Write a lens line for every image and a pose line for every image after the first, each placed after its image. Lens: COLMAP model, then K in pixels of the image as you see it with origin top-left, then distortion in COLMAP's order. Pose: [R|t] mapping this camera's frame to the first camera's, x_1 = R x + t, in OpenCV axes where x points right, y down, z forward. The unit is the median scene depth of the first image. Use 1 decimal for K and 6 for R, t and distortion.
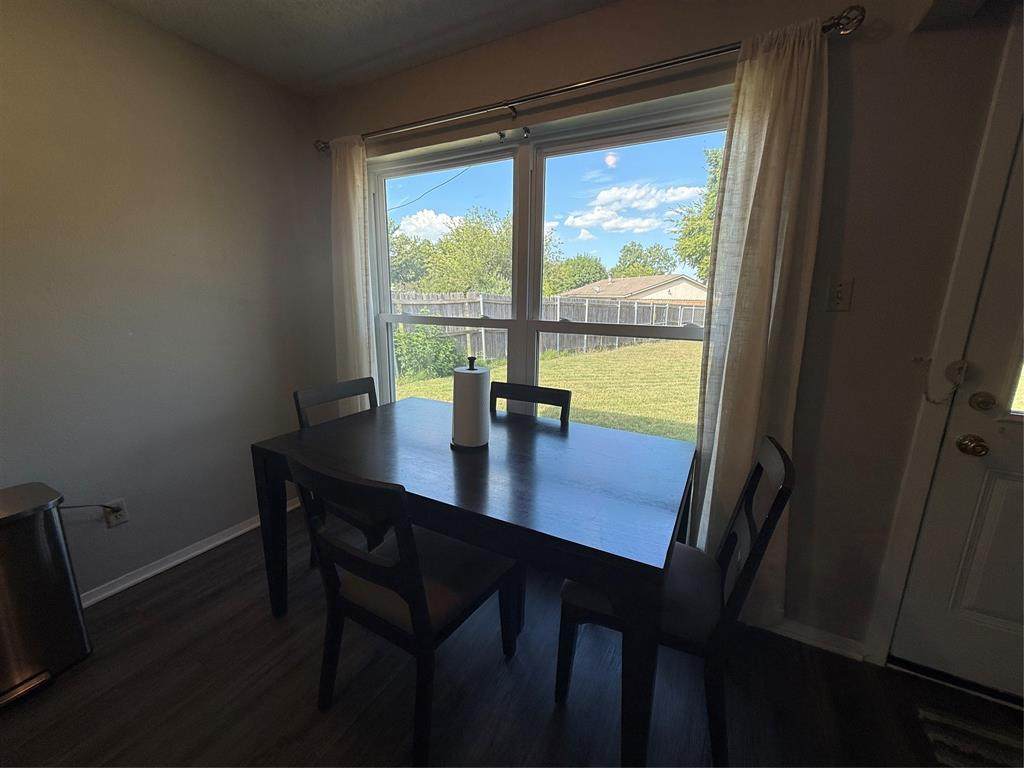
lens RADIAL K [[407.9, 0, 512.0], [0, 407.9, 384.0], [0, 0, 1]] dist [-0.000412, -0.000114]
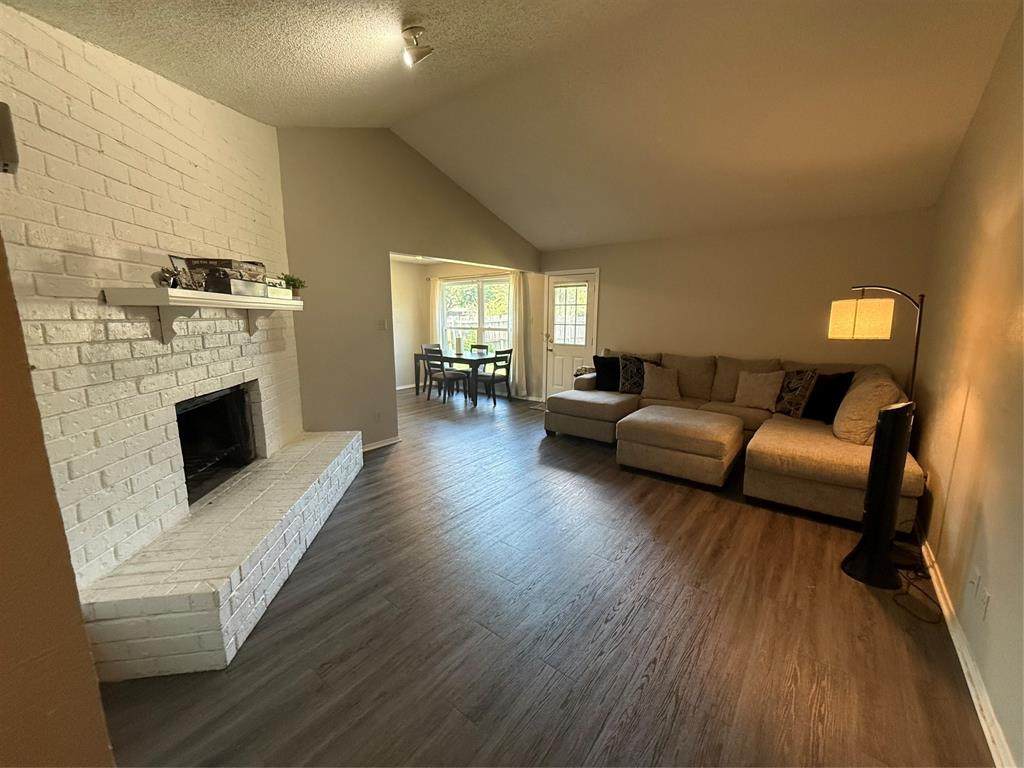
lens RADIAL K [[407.9, 0, 512.0], [0, 407.9, 384.0], [0, 0, 1]] dist [-0.000412, -0.000114]
pose [[0.986019, 0.014107, -0.166033, 0.973260], [-0.021557, 0.998836, -0.043158, 0.524154], [0.165231, 0.046133, 0.985175, -2.654009]]
